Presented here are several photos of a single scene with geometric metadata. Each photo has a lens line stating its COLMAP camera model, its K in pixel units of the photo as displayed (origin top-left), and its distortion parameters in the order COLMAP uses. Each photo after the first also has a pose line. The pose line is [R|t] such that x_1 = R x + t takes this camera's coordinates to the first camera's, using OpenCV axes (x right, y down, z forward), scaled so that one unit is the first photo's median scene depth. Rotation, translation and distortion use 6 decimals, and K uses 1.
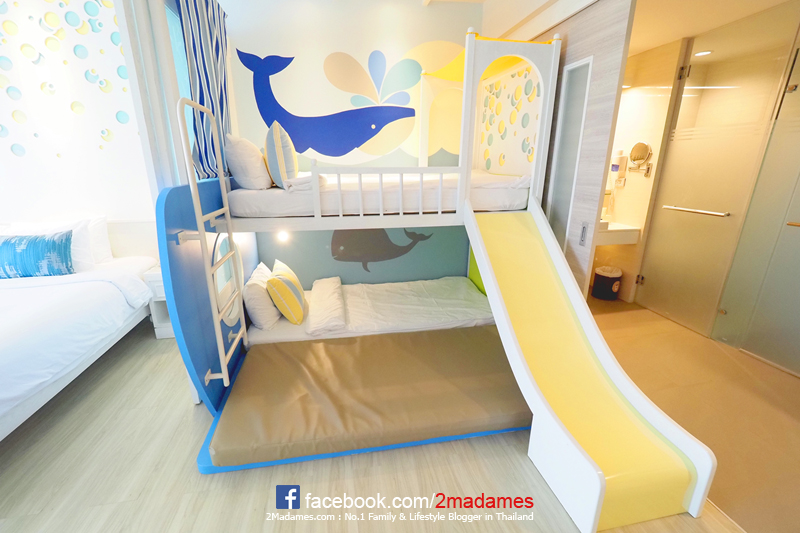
lens RADIAL K [[339.9, 0, 393.0], [0, 339.9, 262.5], [0, 0, 1]] dist [-0.026213, 0.009895]
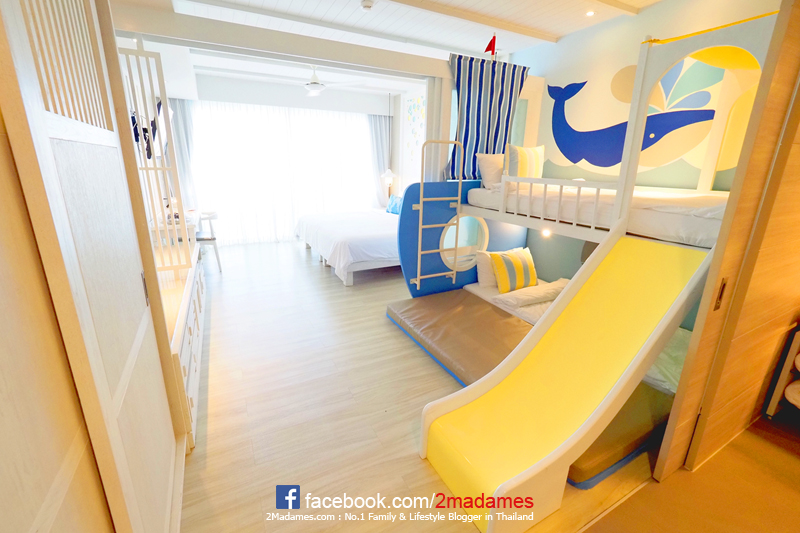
lens RADIAL K [[339.9, 0, 393.0], [0, 339.9, 262.5], [0, 0, 1]] dist [-0.026213, 0.009895]
pose [[0.284907, 0.275163, -0.918212, 0.905653], [-0.283501, 0.939247, 0.193501, -0.077736], [0.915672, 0.205184, 0.345607, 0.155738]]
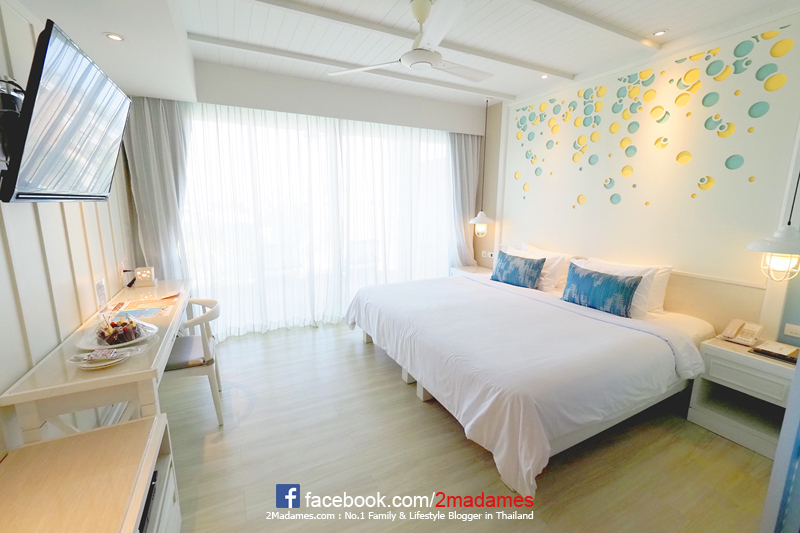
lens RADIAL K [[339.9, 0, 393.0], [0, 339.9, 262.5], [0, 0, 1]] dist [-0.026213, 0.009895]
pose [[0.274368, 0.175613, -0.945454, -0.215193], [-0.274645, 0.956542, 0.097971, -0.031575], [0.921571, 0.232784, 0.310675, -0.027901]]
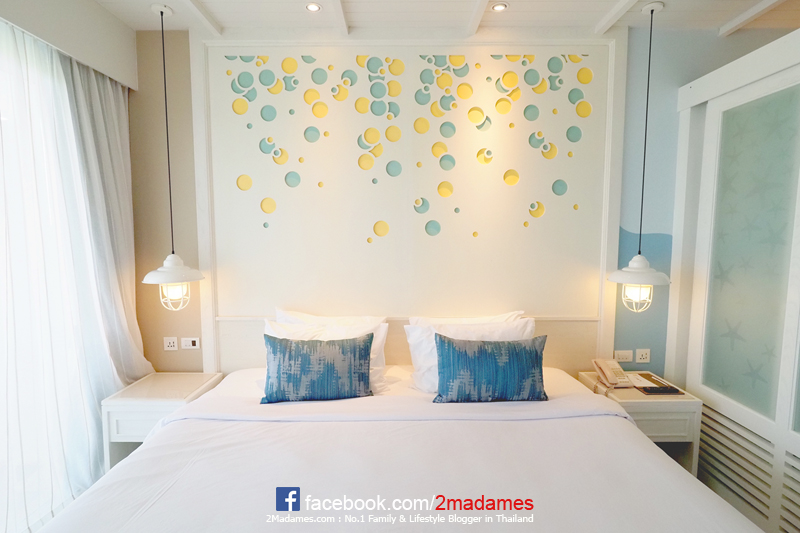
lens RADIAL K [[405.6, 0, 400.0], [0, 405.6, 266.5], [0, 0, 1]] dist [0.001380, 0.000223]
pose [[0.983098, 0.019268, -0.182062, -1.152125], [-0.054575, 0.980078, -0.190969, -0.061190], [0.174756, 0.197677, 0.964564, 0.067409]]
